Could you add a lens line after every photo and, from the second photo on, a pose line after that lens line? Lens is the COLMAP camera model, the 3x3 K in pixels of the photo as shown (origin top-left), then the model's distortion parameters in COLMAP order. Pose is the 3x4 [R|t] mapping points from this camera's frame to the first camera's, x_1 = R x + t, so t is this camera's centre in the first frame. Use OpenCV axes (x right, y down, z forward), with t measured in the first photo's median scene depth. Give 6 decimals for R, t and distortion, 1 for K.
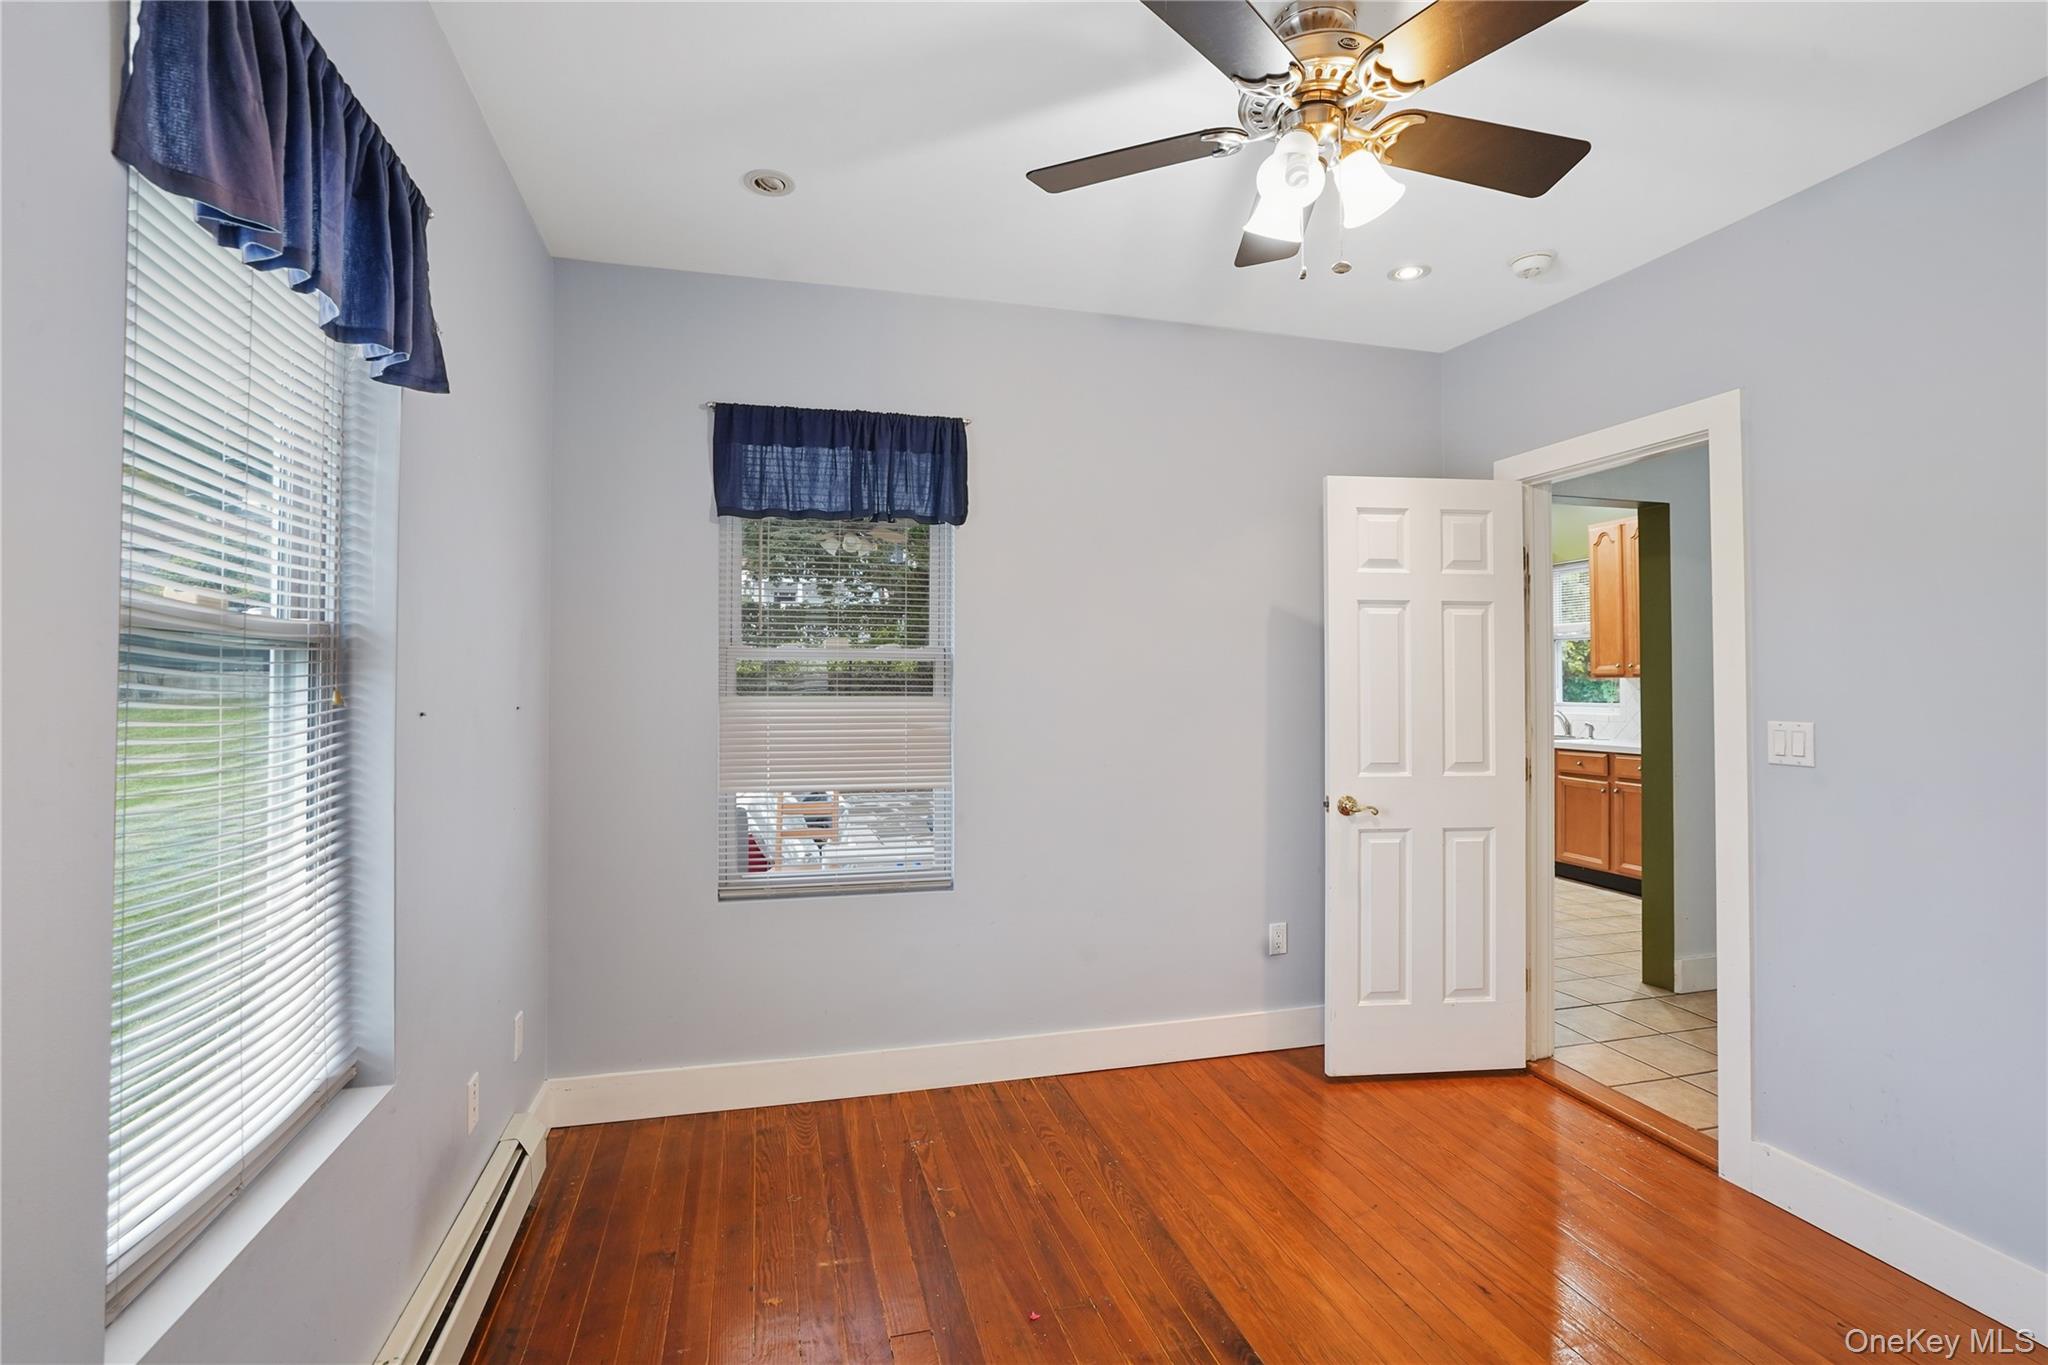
lens RADIAL K [[942.6, 0, 1019.3], [0, 942.6, 690.8], [0, 0, 1]] dist [-0.052529, 0.020256]
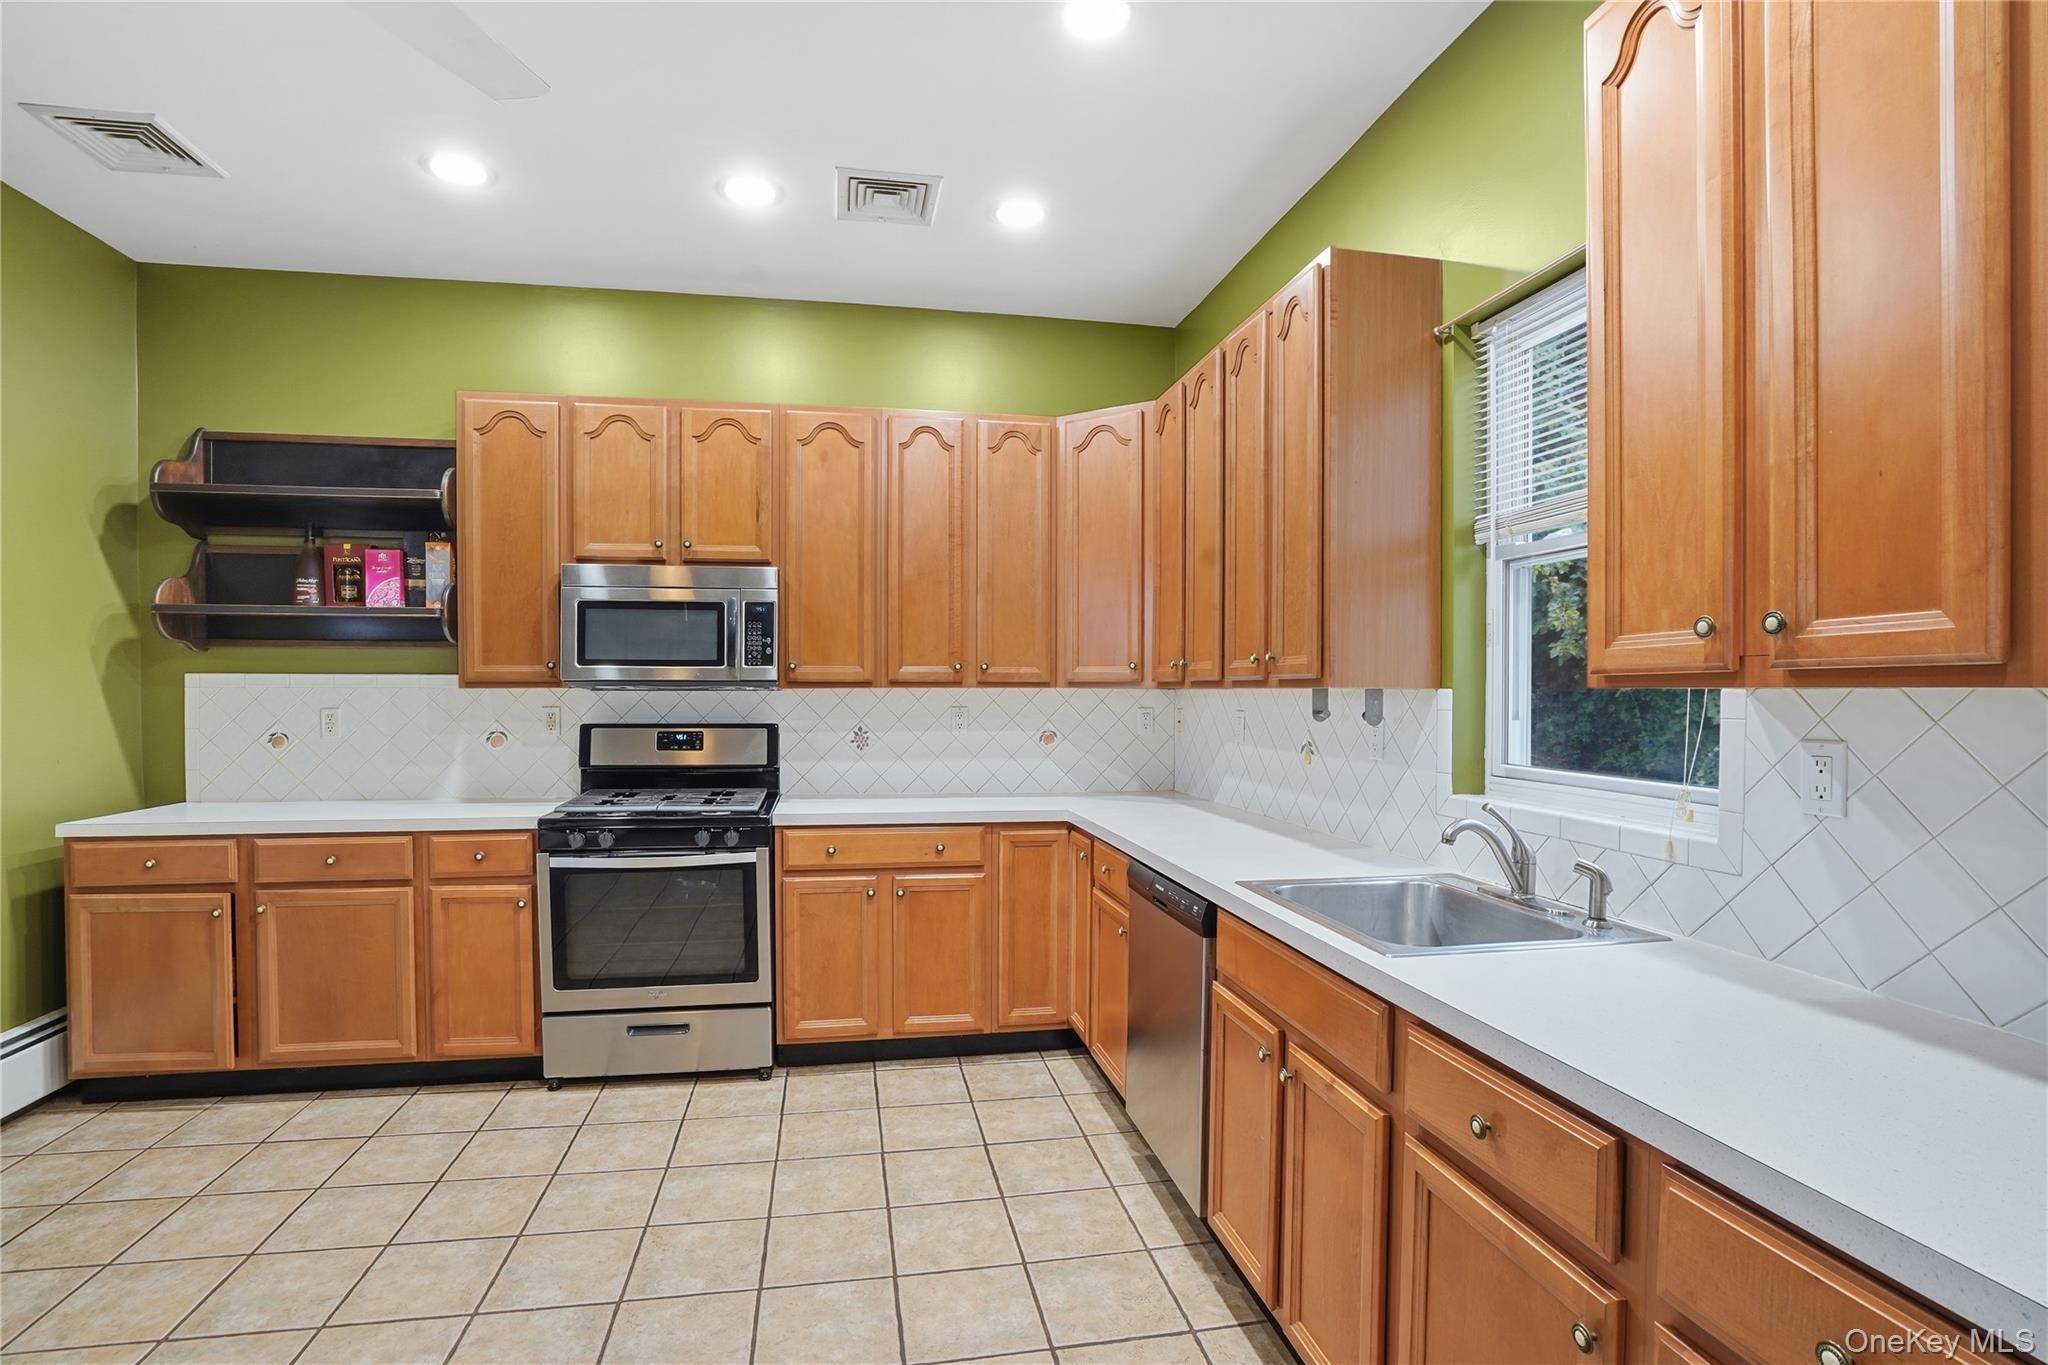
lens RADIAL K [[970.1, 0, 995.6], [0, 970.1, 707.4], [0, 0, 1]] dist [-0.060681, 0.024792]
pose [[0.996247, 0.009204, -0.086068, 0.515085], [-0.007805, 0.999832, 0.016582, -0.012417], [0.086207, -0.015848, 0.996151, 0.789298]]
